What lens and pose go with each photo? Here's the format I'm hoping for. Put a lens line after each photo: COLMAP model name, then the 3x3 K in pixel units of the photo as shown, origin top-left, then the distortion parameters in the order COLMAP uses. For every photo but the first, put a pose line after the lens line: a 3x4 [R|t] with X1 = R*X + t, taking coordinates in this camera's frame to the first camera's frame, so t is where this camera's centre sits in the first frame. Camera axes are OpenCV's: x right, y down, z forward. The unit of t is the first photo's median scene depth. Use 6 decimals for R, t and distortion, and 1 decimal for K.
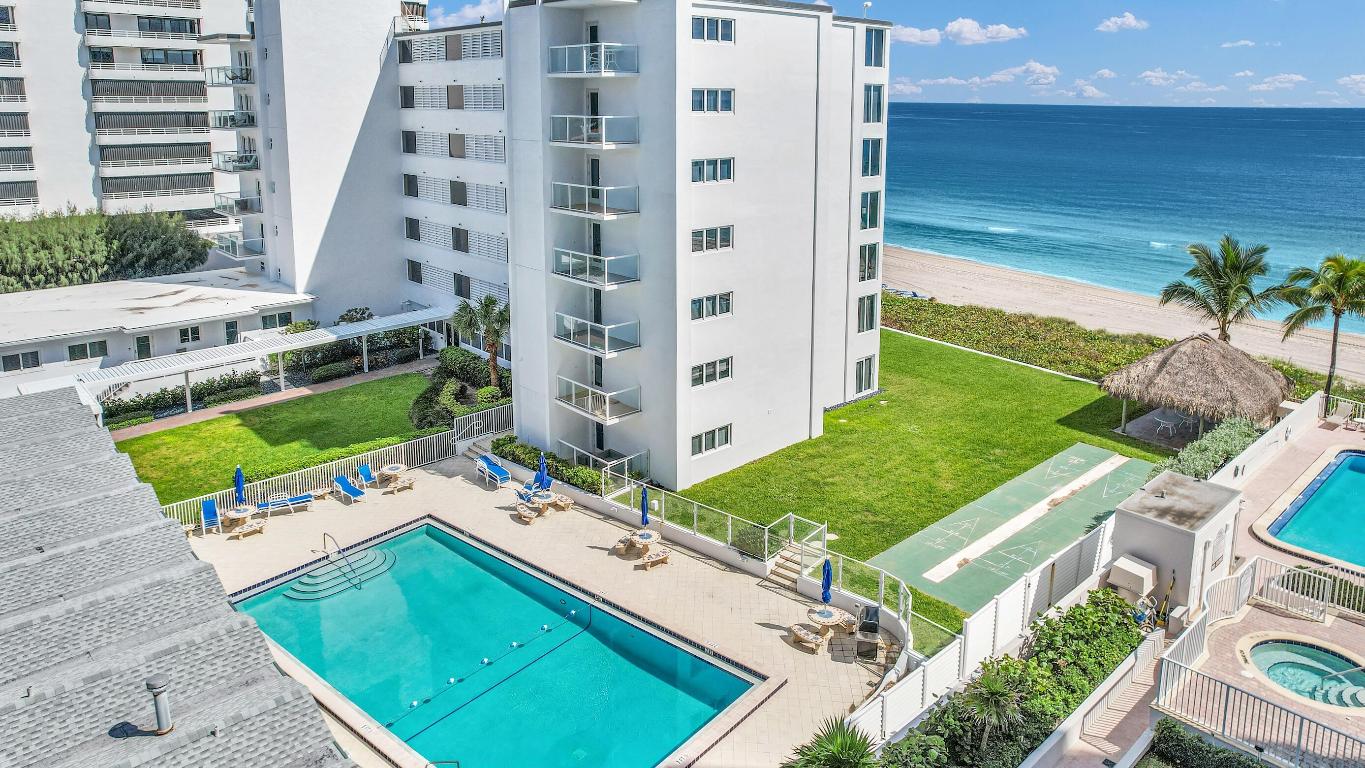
lens RADIAL K [[1022.5, 0, 682.5], [0, 1022.5, 384.0], [0, 0, 1]] dist [-0.009094, 0.042250]
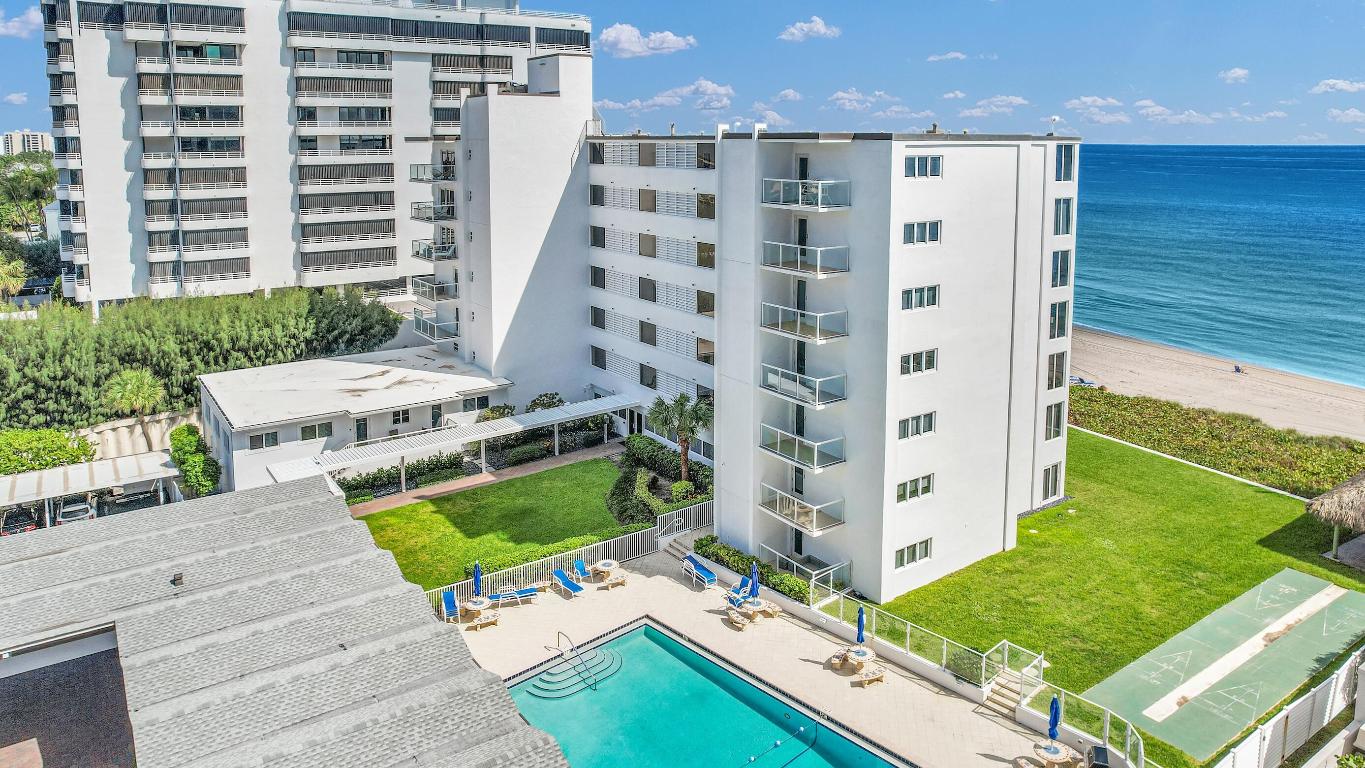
lens RADIAL K [[1022.5, 0, 682.5], [0, 1022.5, 384.0], [0, 0, 1]] dist [-0.009094, 0.042250]
pose [[0.991808, 0.021669, -0.125883, -0.072999], [-0.028172, 0.998347, -0.050106, -0.056051], [0.124589, 0.053242, 0.990779, -0.065588]]
